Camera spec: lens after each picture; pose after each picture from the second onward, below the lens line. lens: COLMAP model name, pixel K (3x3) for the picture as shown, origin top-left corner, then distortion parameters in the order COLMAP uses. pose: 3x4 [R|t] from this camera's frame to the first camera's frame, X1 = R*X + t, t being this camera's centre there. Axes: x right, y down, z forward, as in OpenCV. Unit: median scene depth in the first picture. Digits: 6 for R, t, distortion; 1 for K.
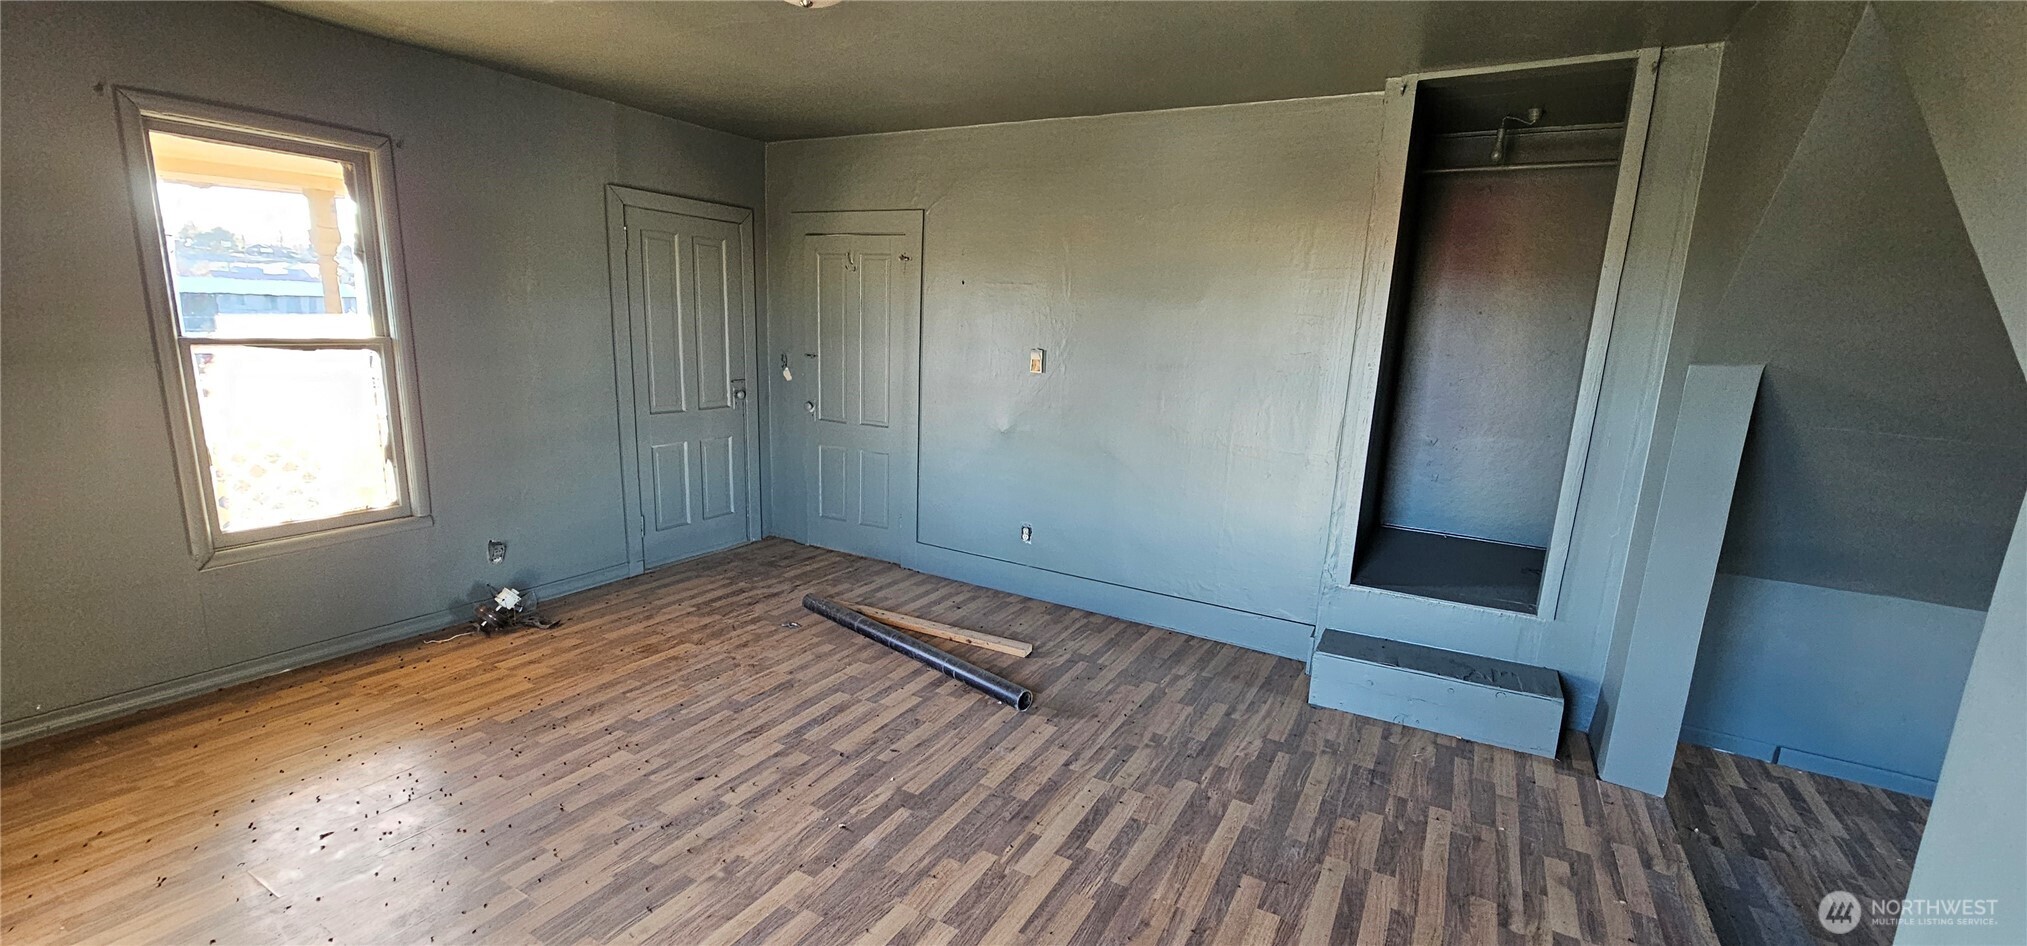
lens RADIAL K [[819.6, 0, 1013.0], [0, 819.6, 482.7], [0, 0, 1]] dist [0.000083, 0.000150]
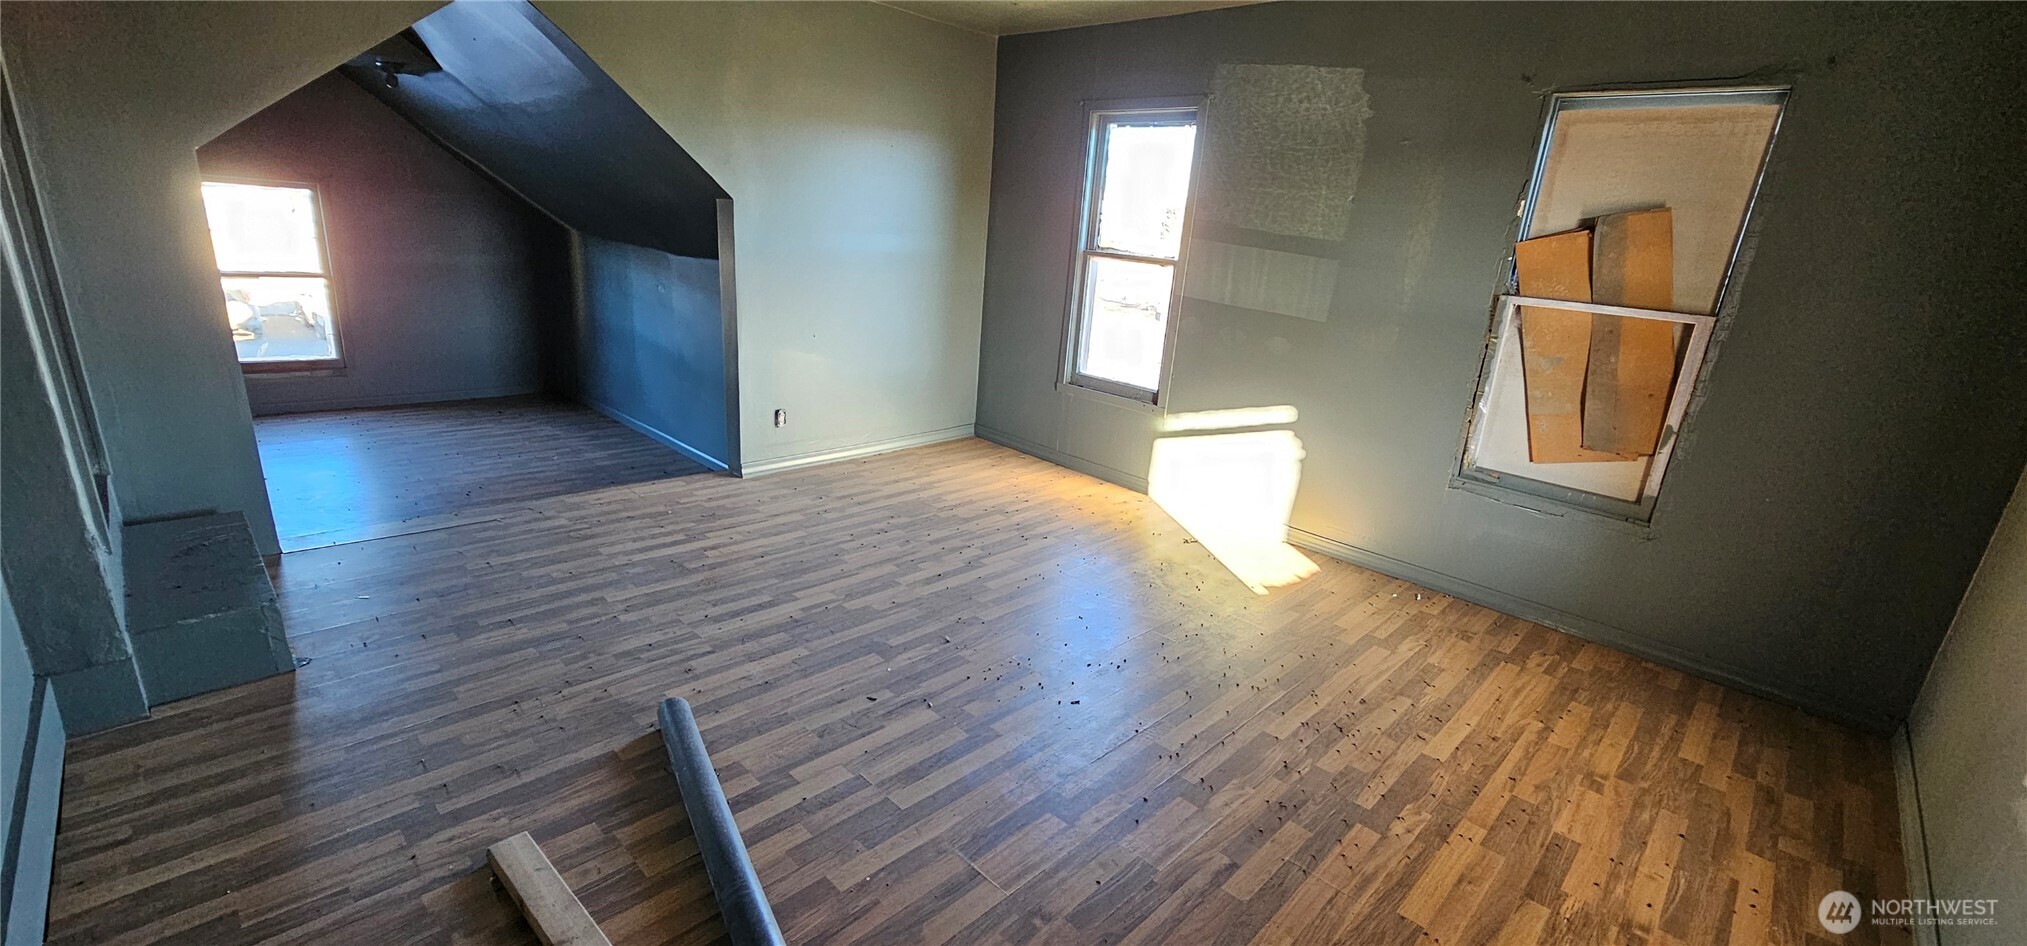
lens RADIAL K [[819.6, 0, 1013.8], [0, 819.6, 479.2], [0, 0, 1]] dist [0.000083, 0.000150]
pose [[-0.958403, -0.189228, 0.213673, -0.448448], [-0.063894, 0.871875, 0.485543, -0.326262], [-0.278174, 0.451693, -0.847698, 1.645986]]
